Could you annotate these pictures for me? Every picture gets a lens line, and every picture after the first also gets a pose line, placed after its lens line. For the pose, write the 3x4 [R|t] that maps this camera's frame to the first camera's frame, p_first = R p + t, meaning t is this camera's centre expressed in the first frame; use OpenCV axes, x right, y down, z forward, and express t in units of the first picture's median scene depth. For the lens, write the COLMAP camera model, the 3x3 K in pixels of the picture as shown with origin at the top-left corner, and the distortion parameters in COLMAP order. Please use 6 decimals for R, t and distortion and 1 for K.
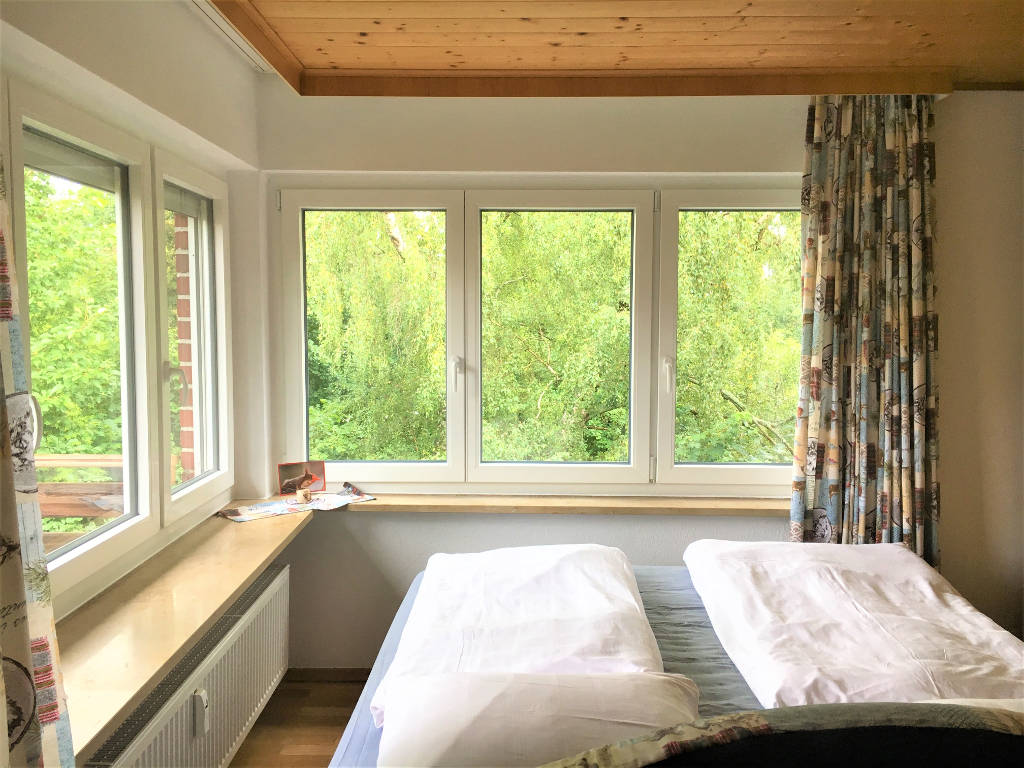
lens RADIAL K [[874.9, 0, 506.4], [0, 874.9, 383.0], [0, 0, 1]] dist [-0.004197, -0.000140]
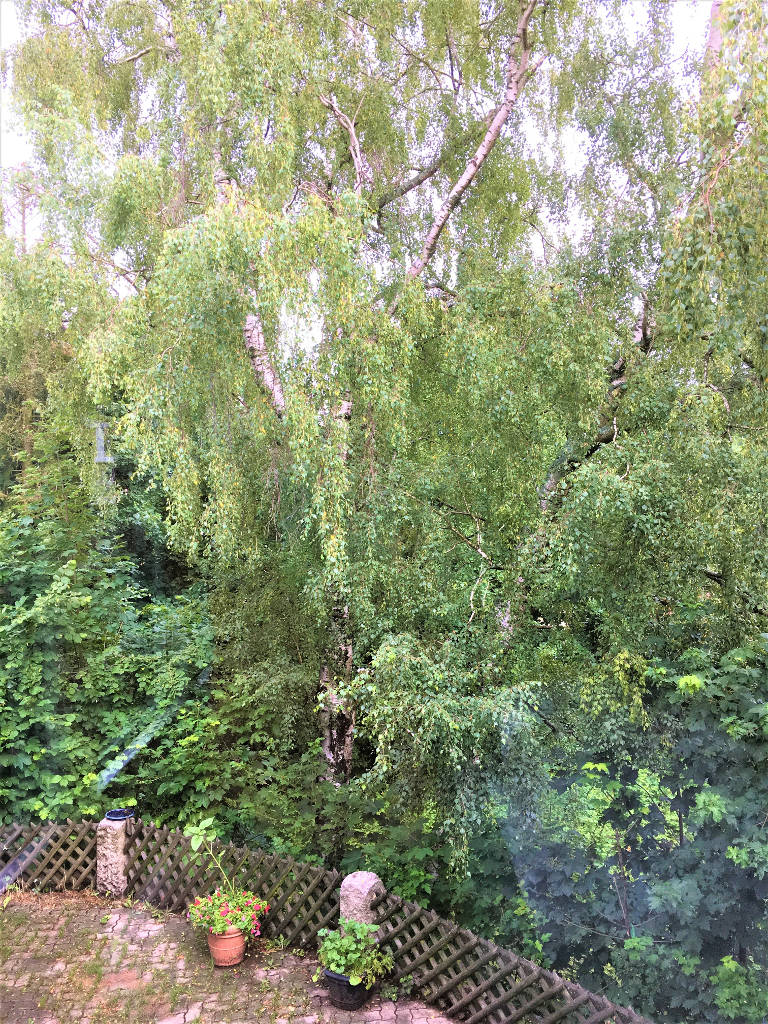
lens RADIAL K [[874.9, 0, 389.4], [0, 874.9, 511.1], [0, 0, 1]] dist [-0.004197, -0.000140]
pose [[0.999218, -0.031689, 0.023660, -0.046542], [0.032855, 0.998176, -0.050644, -0.017152], [-0.022012, 0.051382, 0.998436, 0.267993]]
